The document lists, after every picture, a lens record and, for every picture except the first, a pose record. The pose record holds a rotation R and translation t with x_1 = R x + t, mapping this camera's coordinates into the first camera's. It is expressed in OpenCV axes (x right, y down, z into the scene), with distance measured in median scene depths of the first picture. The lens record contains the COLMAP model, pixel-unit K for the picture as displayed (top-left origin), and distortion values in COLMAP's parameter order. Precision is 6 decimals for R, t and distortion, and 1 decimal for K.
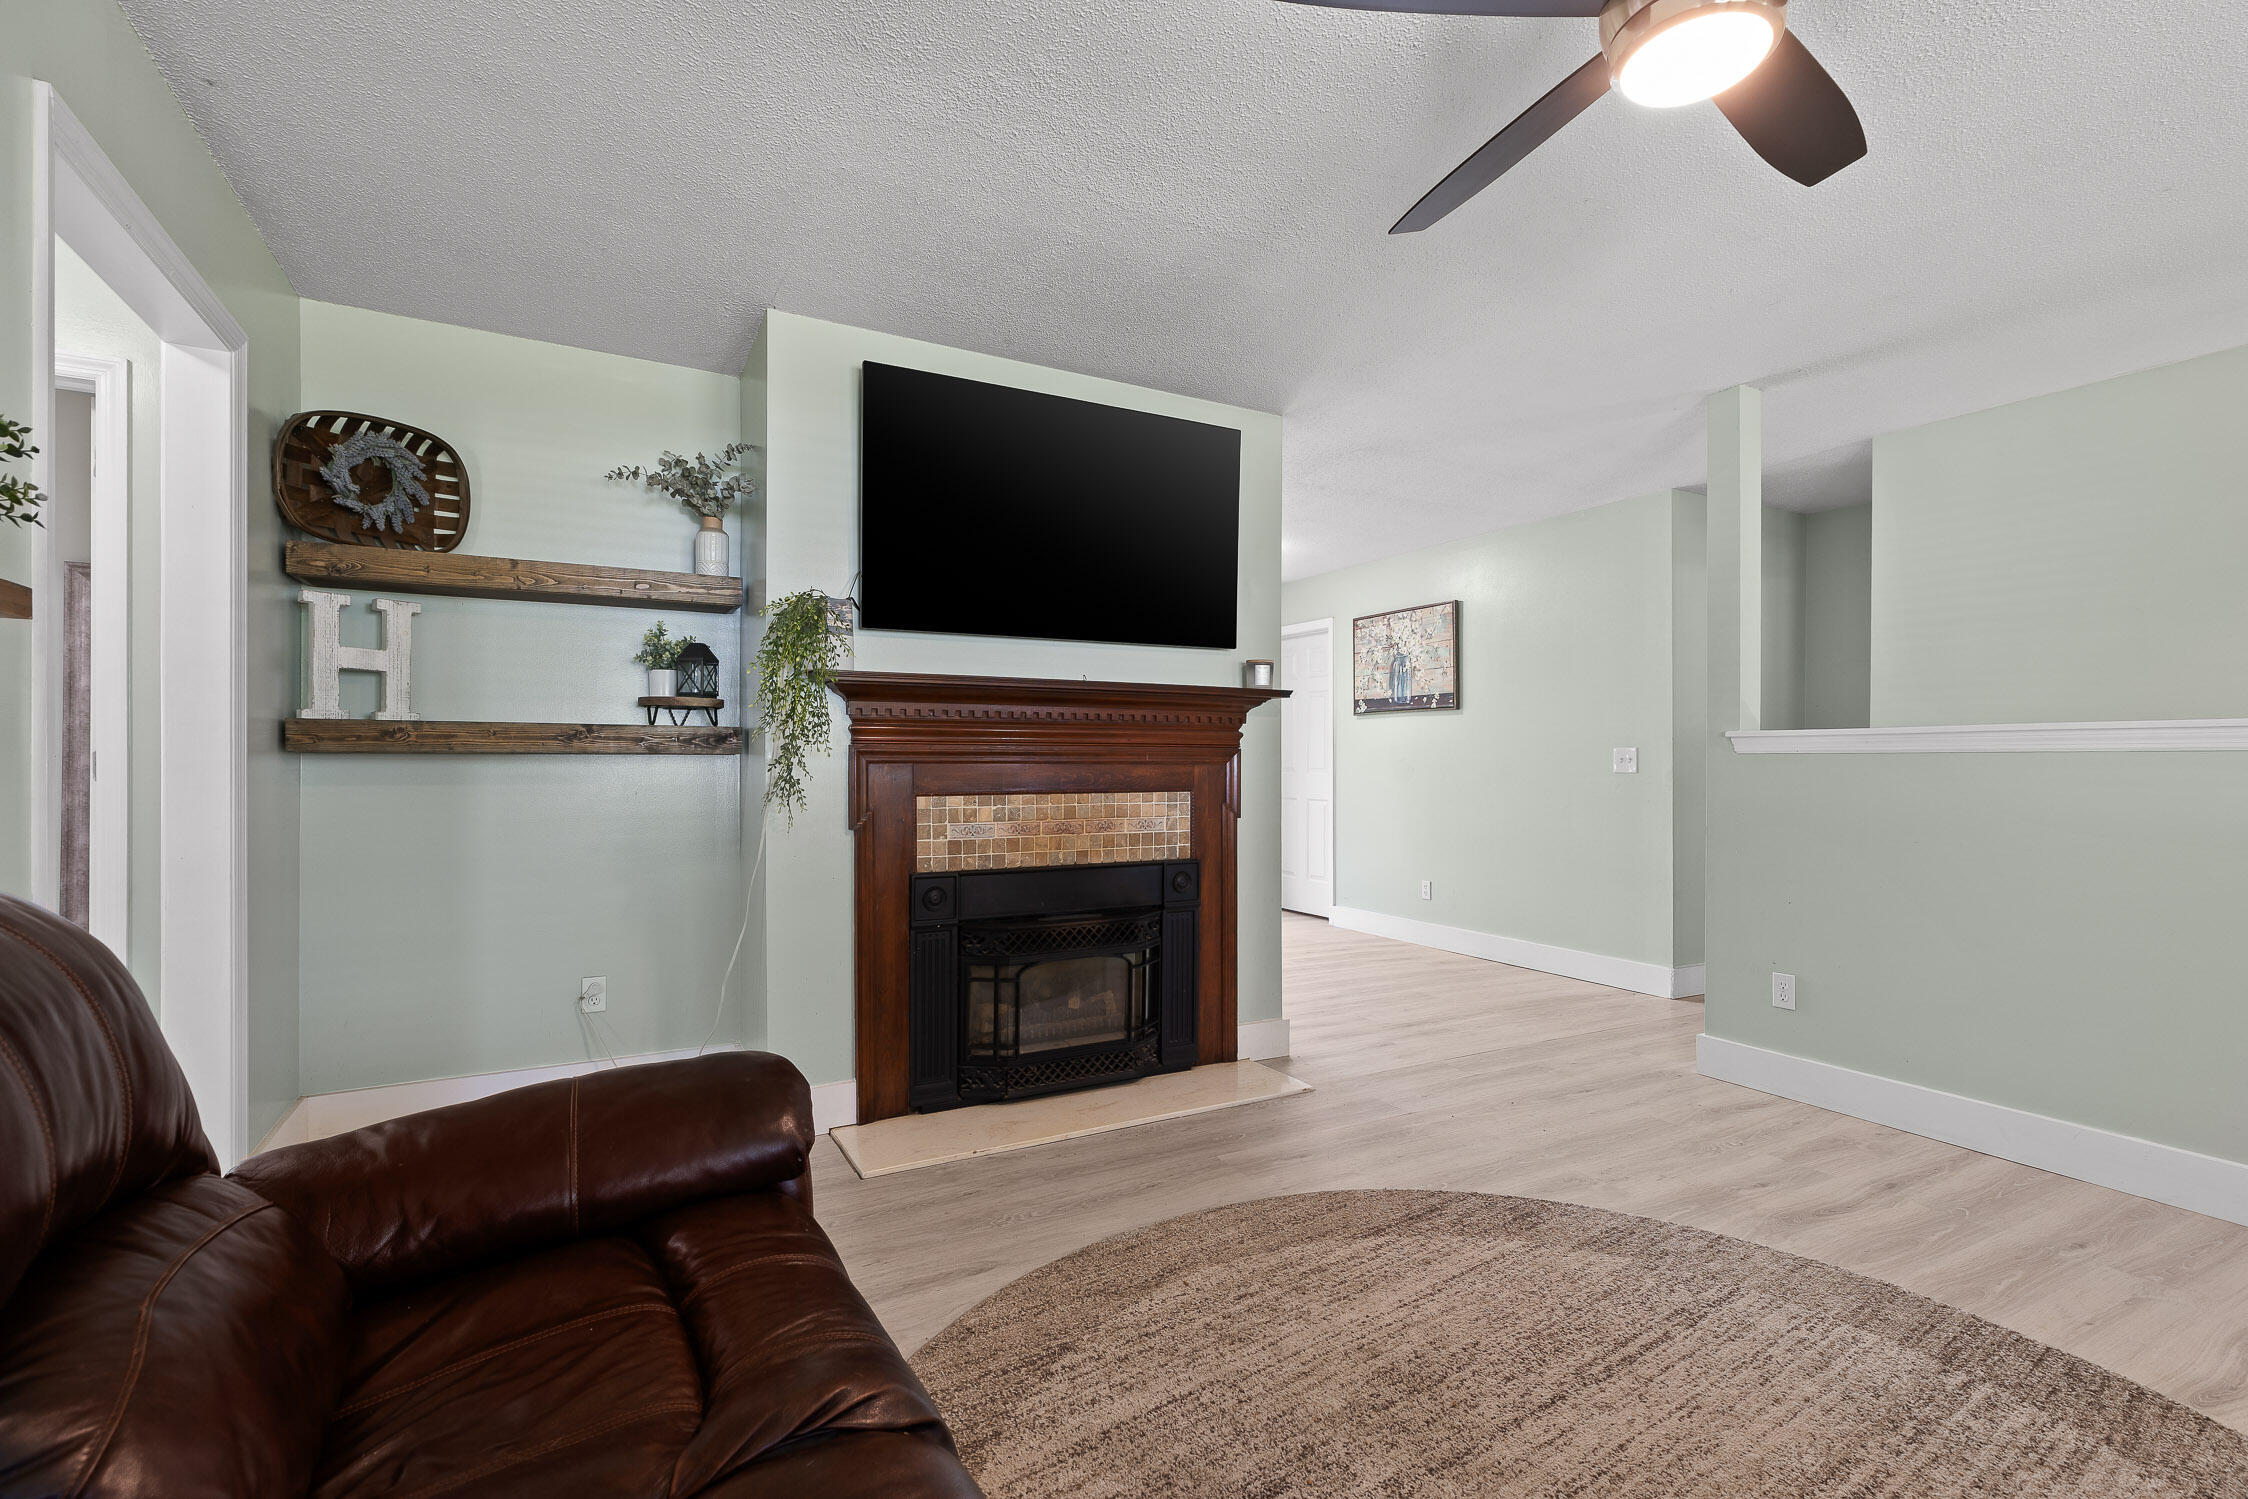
lens RADIAL K [[1024.0, 0, 1142.9], [0, 1024.0, 756.4], [0, 0, 1]] dist [0.006922, 0.000478]
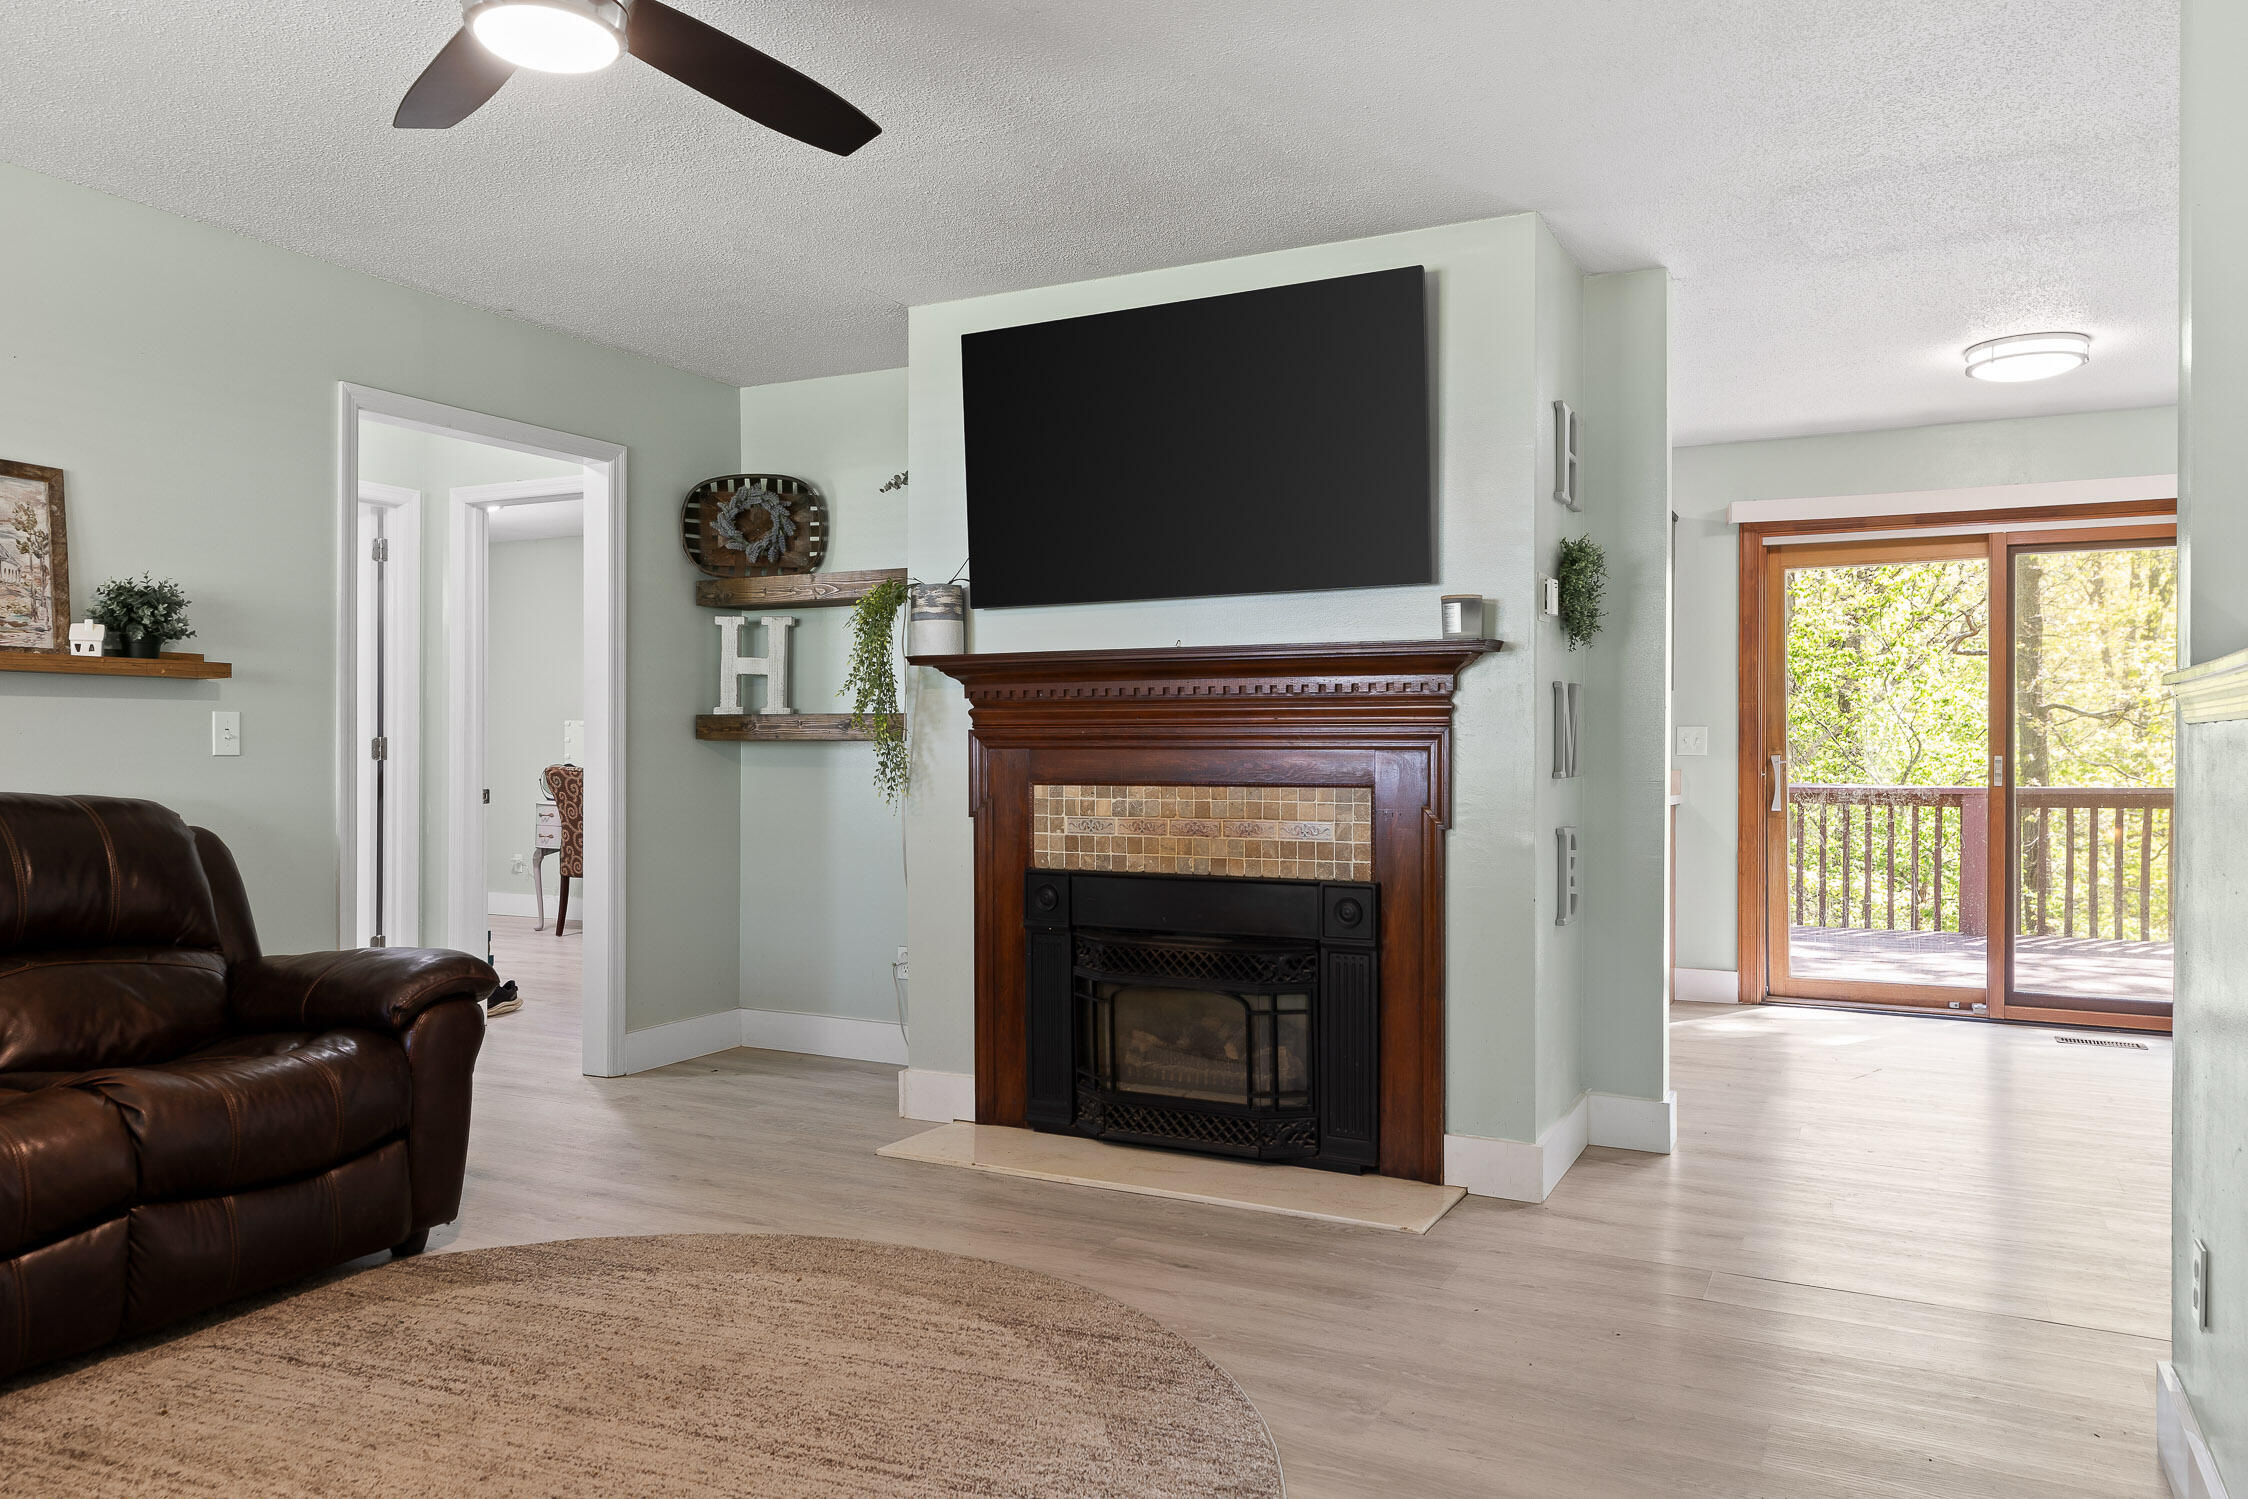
lens RADIAL K [[1531.8, 0, 1122.5], [0, 1531.8, 754.5], [0, 0, 1]] dist [0.013854, -0.003713]
pose [[0.559074, 0.000991, -0.829117, 1.005316], [0.003516, 0.999987, 0.003567, 0.007549], [0.829110, -0.004910, 0.559063, 0.311288]]
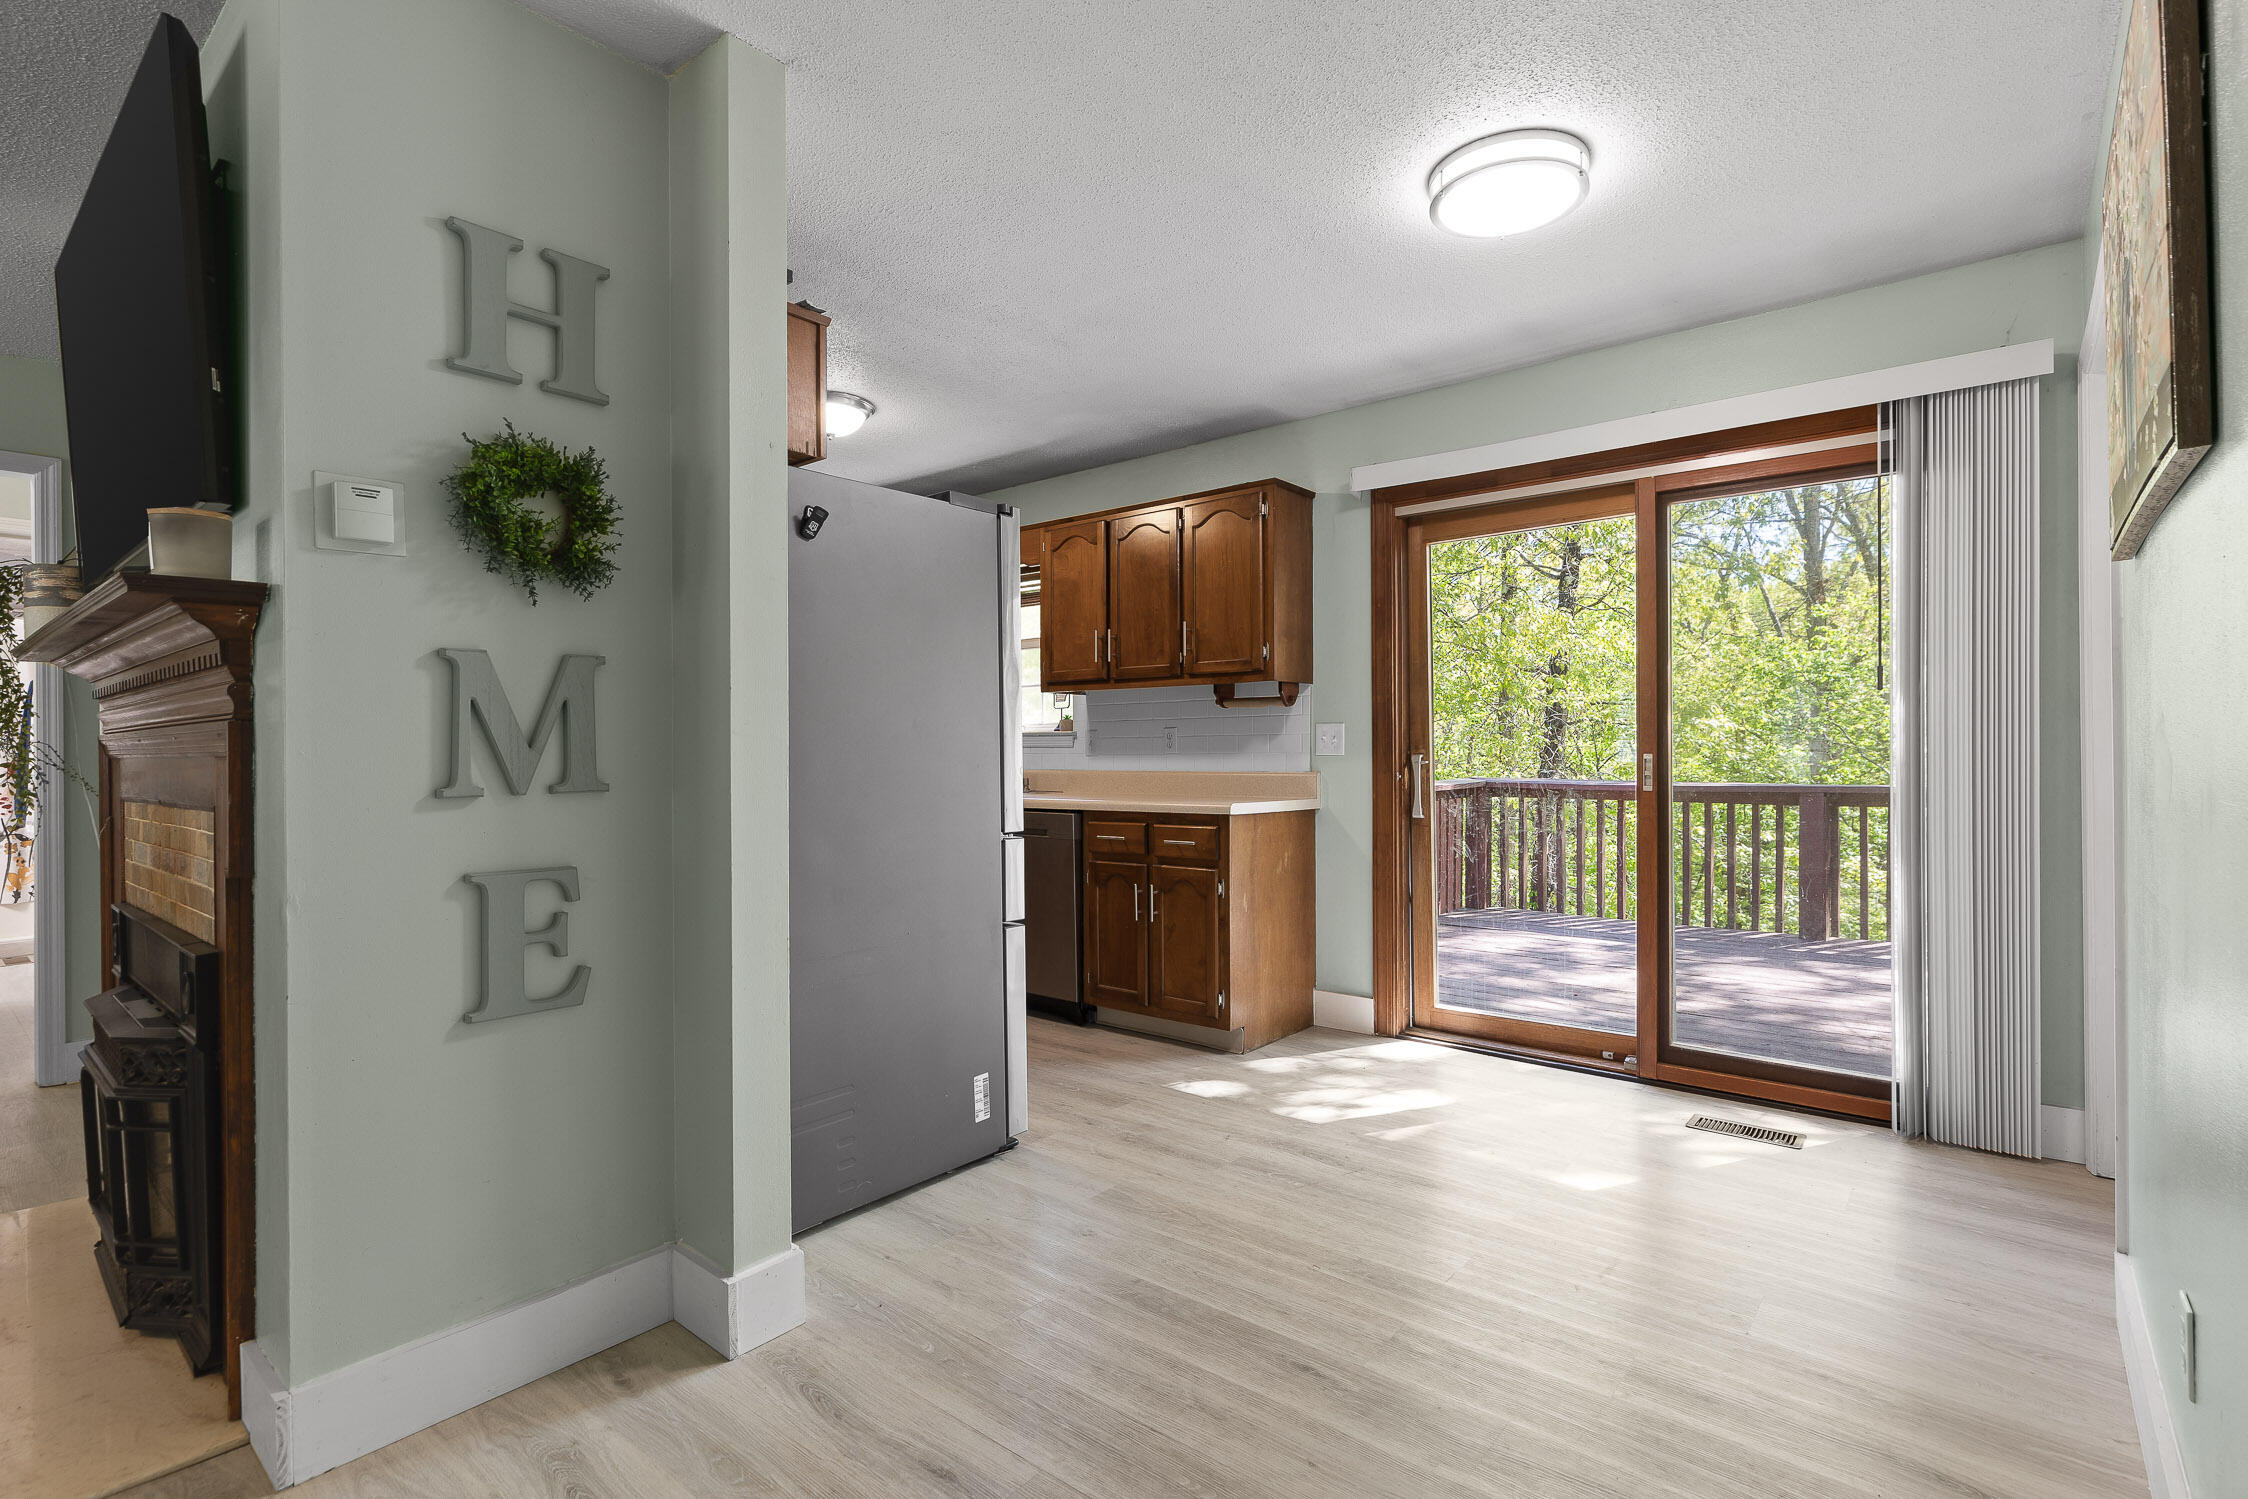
lens RADIAL K [[1063.3, 0, 1127.7], [0, 1063.3, 751.2], [0, 0, 1]] dist [0.002911, 0.000261]
pose [[0.368822, -0.003680, -0.929493, 0.812605], [0.011791, 0.999930, 0.000720, 0.010227], [0.929425, -0.011225, 0.368840, 1.524794]]
